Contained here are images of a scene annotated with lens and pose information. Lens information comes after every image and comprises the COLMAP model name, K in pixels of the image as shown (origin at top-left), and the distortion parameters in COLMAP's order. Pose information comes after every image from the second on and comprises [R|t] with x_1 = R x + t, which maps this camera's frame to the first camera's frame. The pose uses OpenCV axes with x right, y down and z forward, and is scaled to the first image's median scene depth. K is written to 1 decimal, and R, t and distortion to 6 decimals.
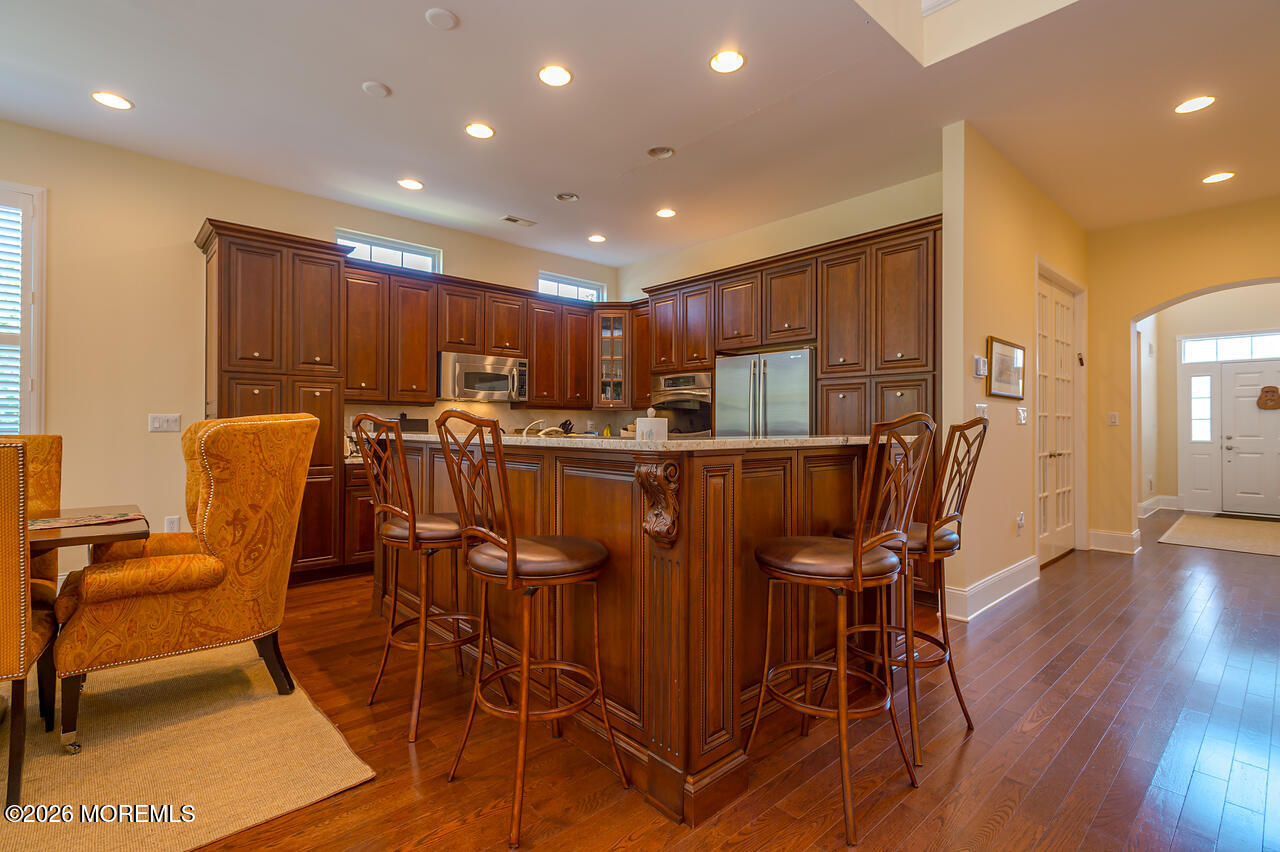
lens RADIAL K [[600.5, 0, 646.4], [0, 600.5, 421.7], [0, 0, 1]] dist [0.035309, -0.017450]
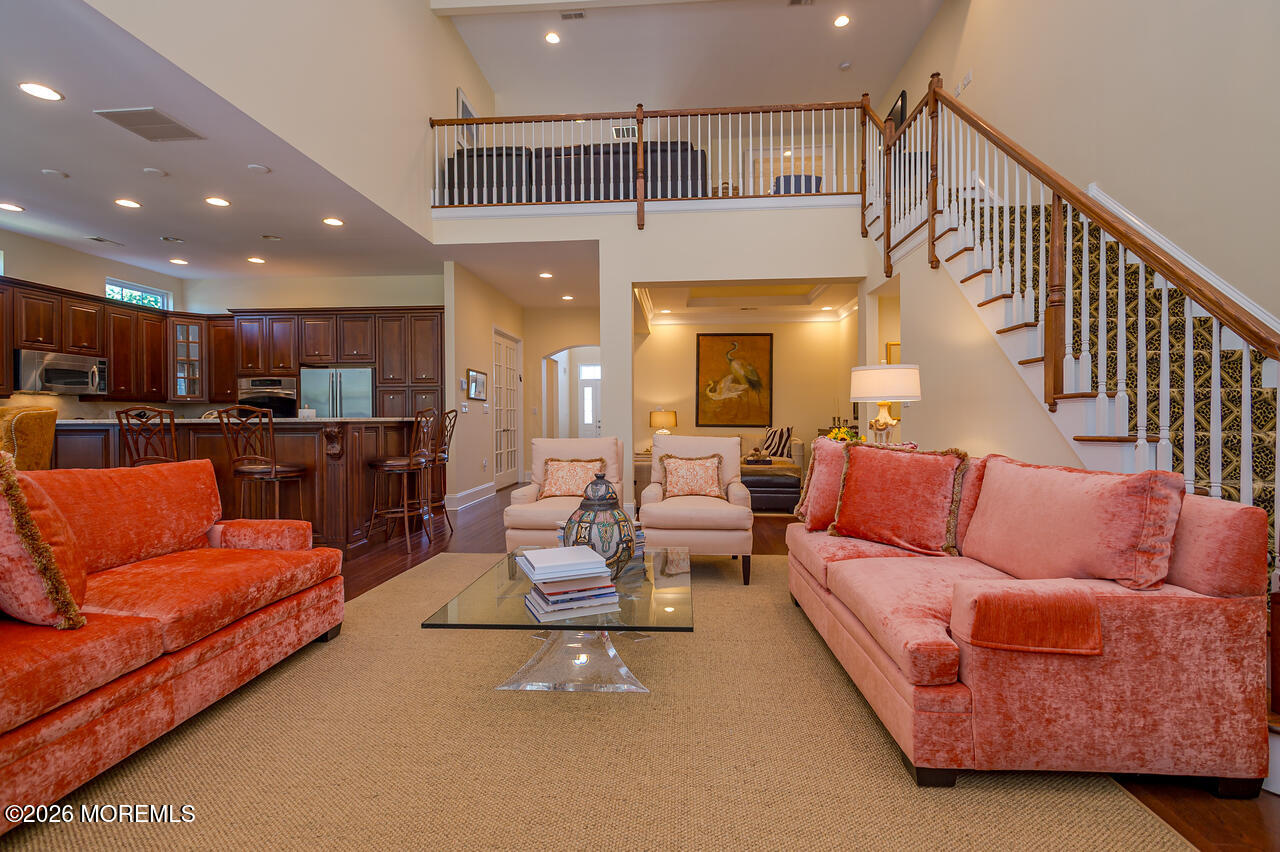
lens RADIAL K [[583.0, 0, 636.3], [0, 583.0, 418.5], [0, 0, 1]] dist [0.001916, -0.000372]
pose [[0.733527, -0.008216, 0.679610, -0.266695], [0.003045, 0.999957, 0.008803, 0.005595], [-0.679653, -0.004388, 0.733520, -0.629463]]
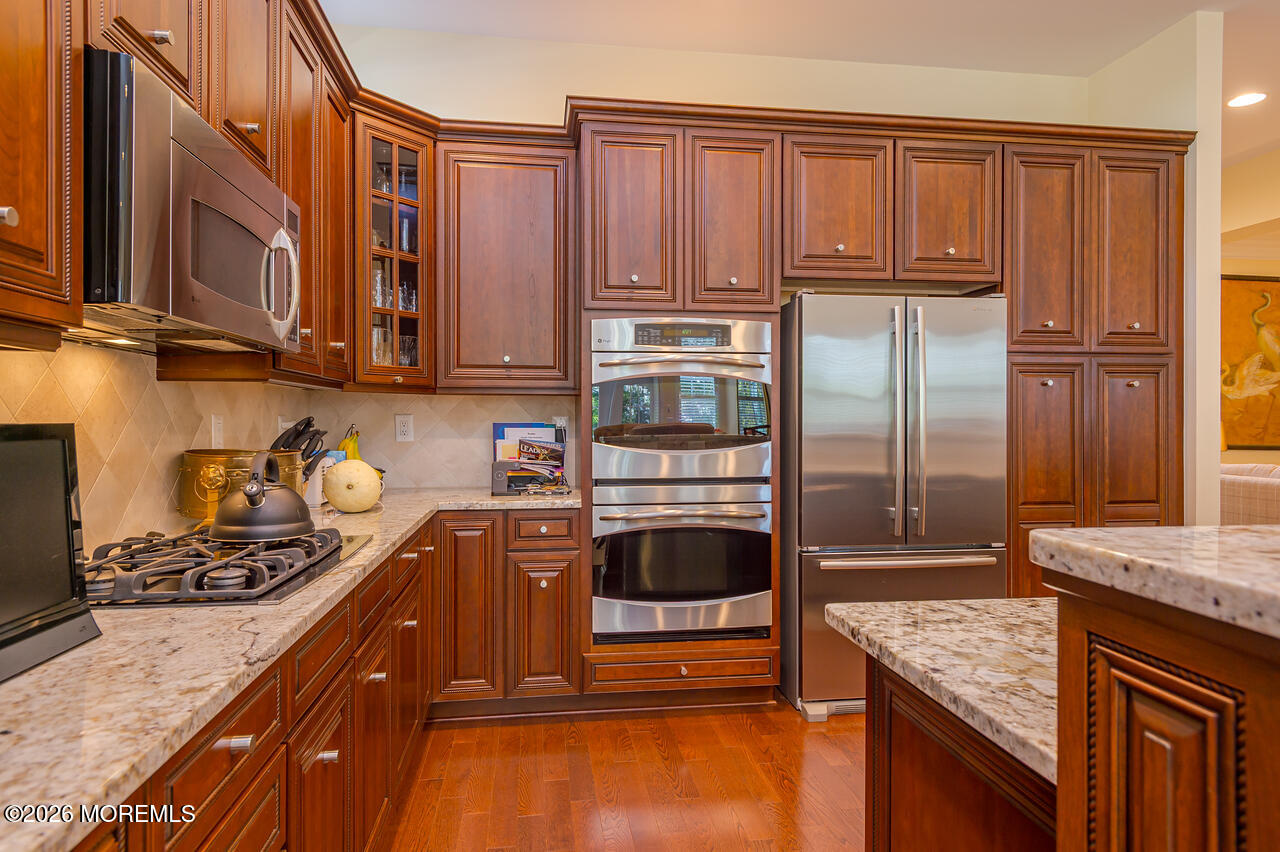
lens RADIAL K [[760.3, 0, 640.0], [0, 760.3, 426.0], [0, 0, 1]] dist [0.003692, 0.002581]
pose [[0.578560, -0.009206, 0.815588, -0.489546], [-0.002716, 0.999909, 0.013212, -0.007167], [-0.815635, -0.009859, 0.578483, 0.799412]]
